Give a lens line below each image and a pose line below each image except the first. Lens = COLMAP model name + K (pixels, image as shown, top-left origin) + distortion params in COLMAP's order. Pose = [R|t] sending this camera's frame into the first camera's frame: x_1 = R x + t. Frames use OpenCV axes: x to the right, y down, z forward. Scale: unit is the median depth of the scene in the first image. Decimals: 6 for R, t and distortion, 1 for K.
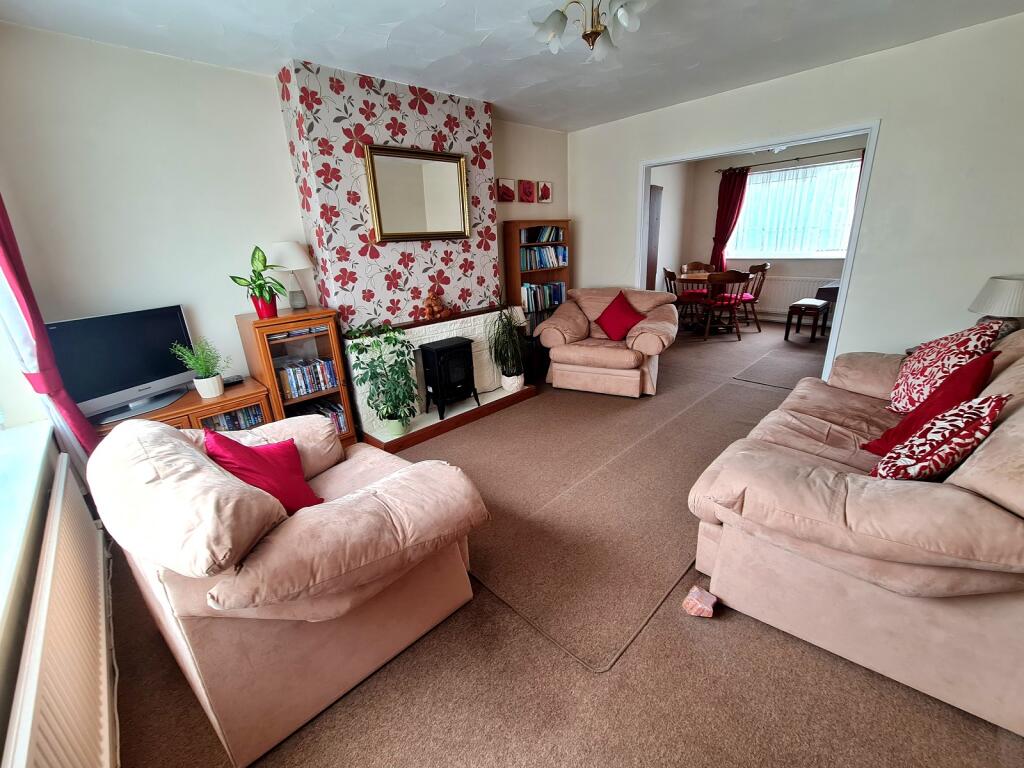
lens RADIAL K [[422.8, 0, 512.4], [0, 422.8, 376.0], [0, 0, 1]] dist [0.000939, 0.000161]
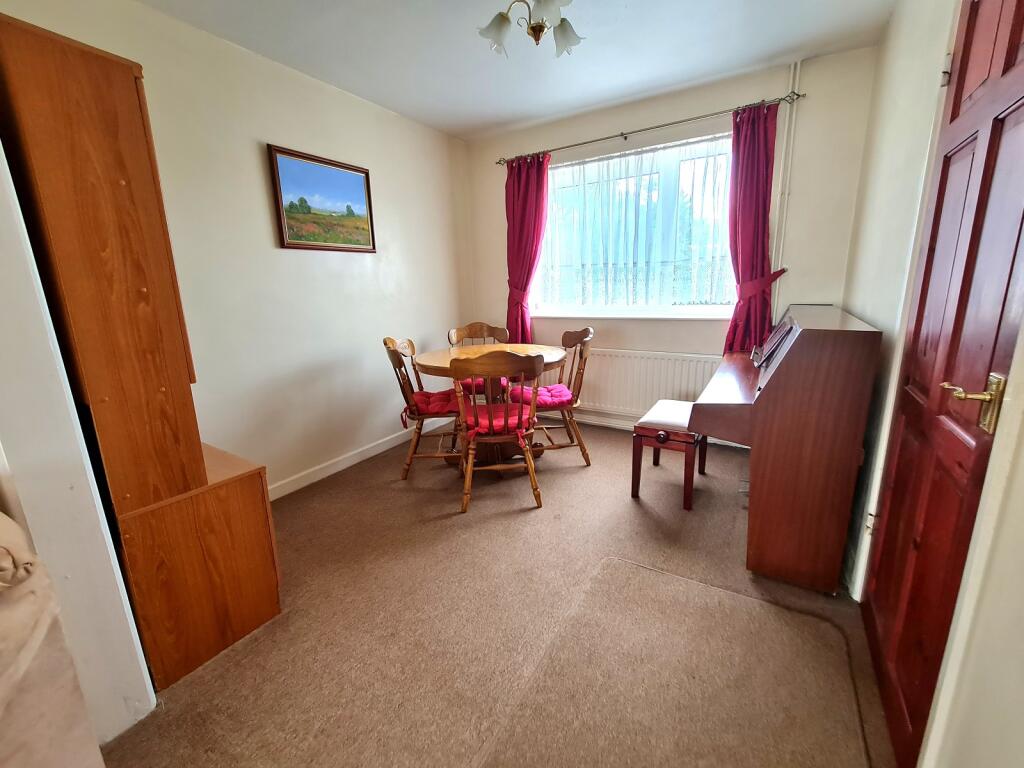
lens RADIAL K [[422.8, 0, 511.4], [0, 422.8, 384.0], [0, 0, 1]] dist [0.000939, 0.000161]
pose [[0.966152, -0.037239, 0.255272, 0.371675], [0.064384, 0.993020, -0.098819, -0.152197], [-0.249811, 0.111909, 0.961806, 0.533238]]
